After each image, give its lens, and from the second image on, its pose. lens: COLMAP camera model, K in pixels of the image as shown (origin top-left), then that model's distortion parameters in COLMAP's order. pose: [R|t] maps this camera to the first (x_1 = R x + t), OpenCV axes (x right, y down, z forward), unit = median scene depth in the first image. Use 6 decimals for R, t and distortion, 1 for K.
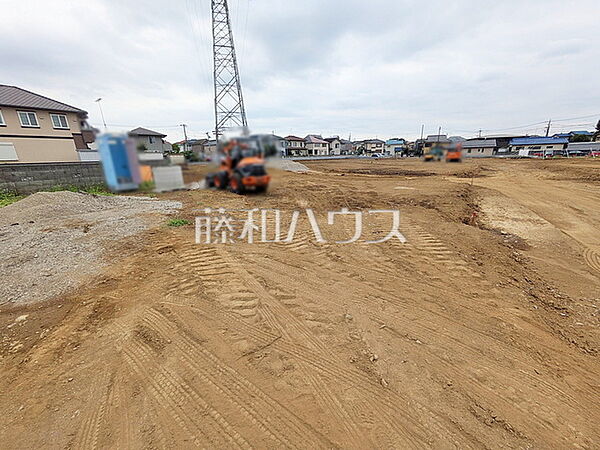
lens RADIAL K [[240.9, 0, 301.0], [0, 240.9, 223.2], [0, 0, 1]] dist [0.000157, 0.001264]
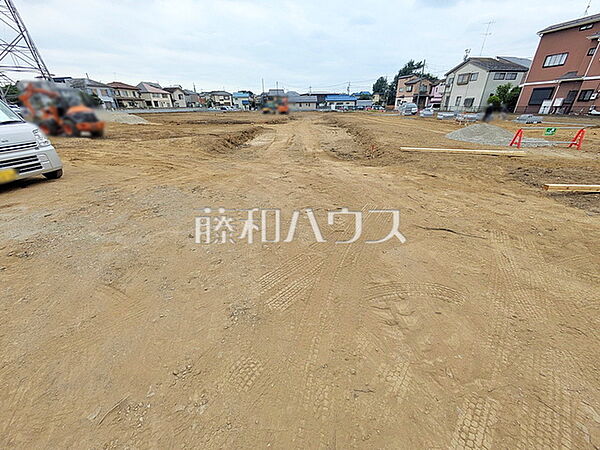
lens RADIAL K [[240.9, 0, 303.8], [0, 240.9, 225.2], [0, 0, 1]] dist [0.000157, 0.001264]
pose [[0.853349, -0.219839, 0.472722, 0.007763], [0.133839, 0.968734, 0.208907, 0.029918], [-0.503868, -0.115002, 0.856091, -0.099313]]
